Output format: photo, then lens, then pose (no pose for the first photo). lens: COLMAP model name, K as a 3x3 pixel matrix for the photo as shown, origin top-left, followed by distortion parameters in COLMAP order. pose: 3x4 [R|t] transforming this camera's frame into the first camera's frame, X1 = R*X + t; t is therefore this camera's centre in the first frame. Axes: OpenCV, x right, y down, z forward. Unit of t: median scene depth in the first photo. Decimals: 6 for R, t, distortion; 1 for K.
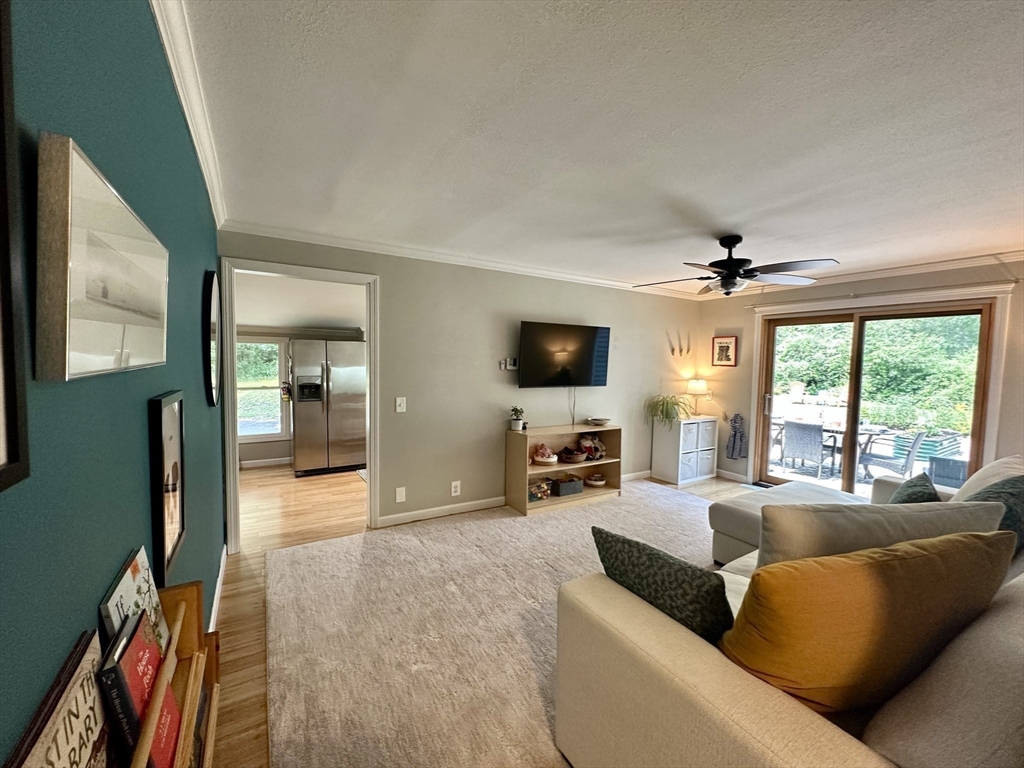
lens RADIAL K [[410.7, 0, 515.2], [0, 410.7, 384.2], [0, 0, 1]] dist [-0.004263, 0.000694]
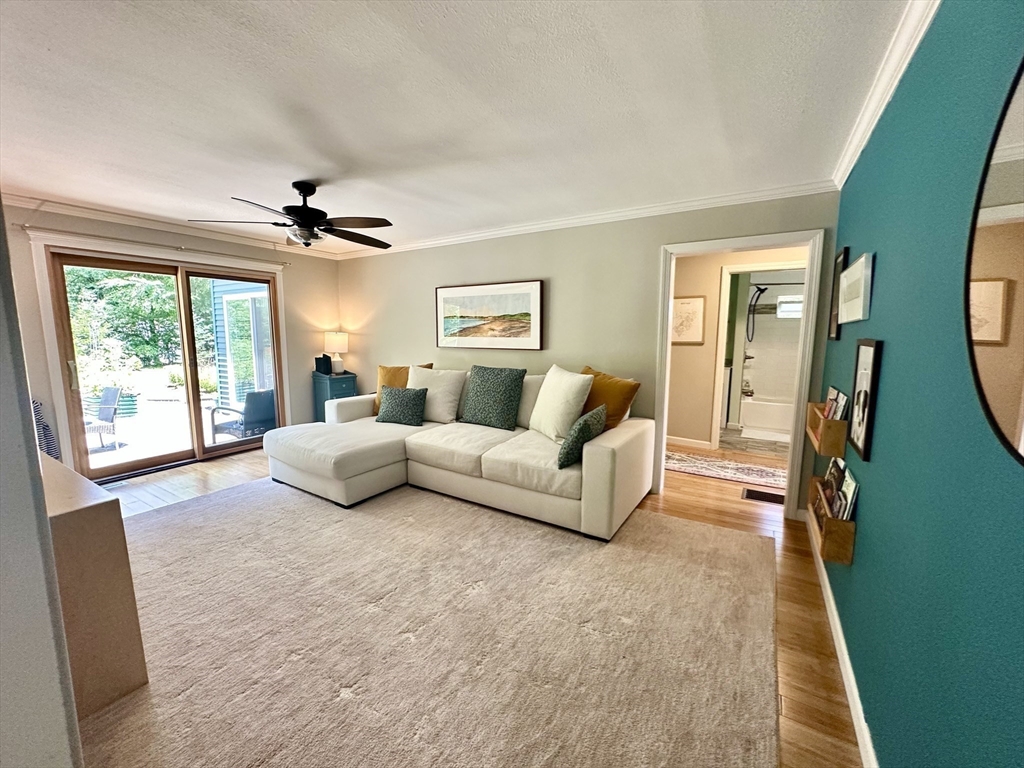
lens RADIAL K [[410.7, 0, 517.7], [0, 410.7, 384.1], [0, 0, 1]] dist [-0.004263, 0.000694]
pose [[-0.450088, -0.131872, 0.883193, -0.523925], [0.039816, 0.985089, 0.167377, -0.034417], [-0.892096, 0.110500, -0.438126, 0.892493]]
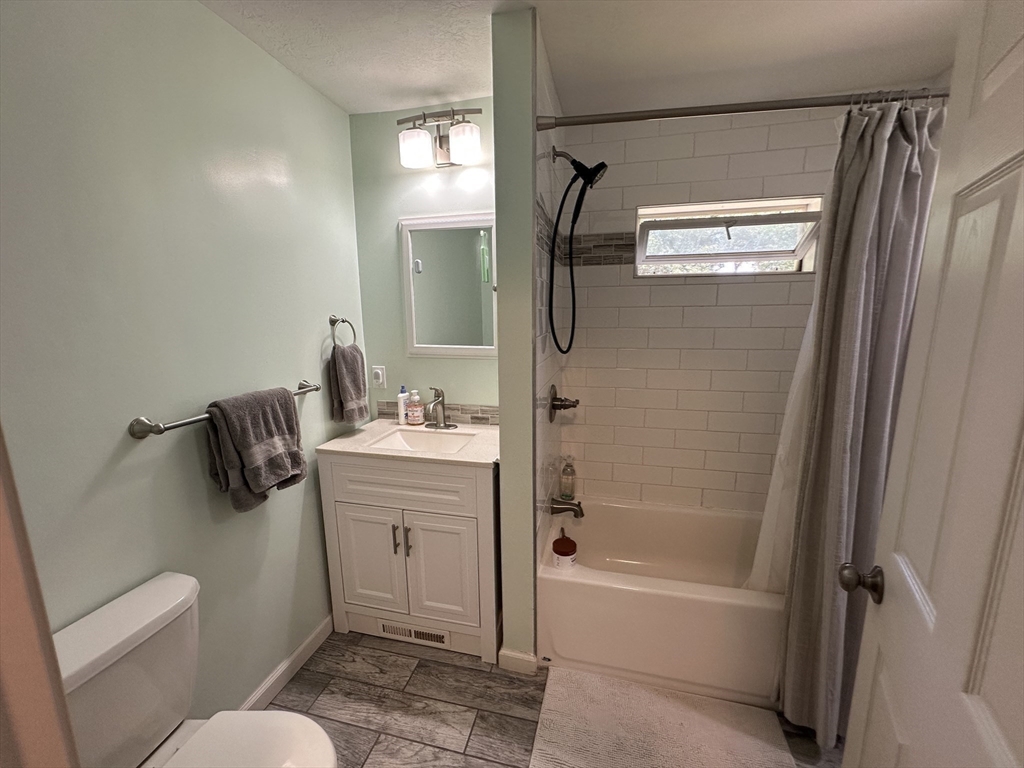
lens RADIAL K [[410.7, 0, 510.2], [0, 410.7, 385.4], [0, 0, 1]] dist [-0.004263, 0.000694]
pose [[-0.703987, -0.134539, 0.697353, -0.318508], [0.037641, 0.973445, 0.225805, -0.017256], [-0.709214, 0.185213, -0.680229, 0.568269]]
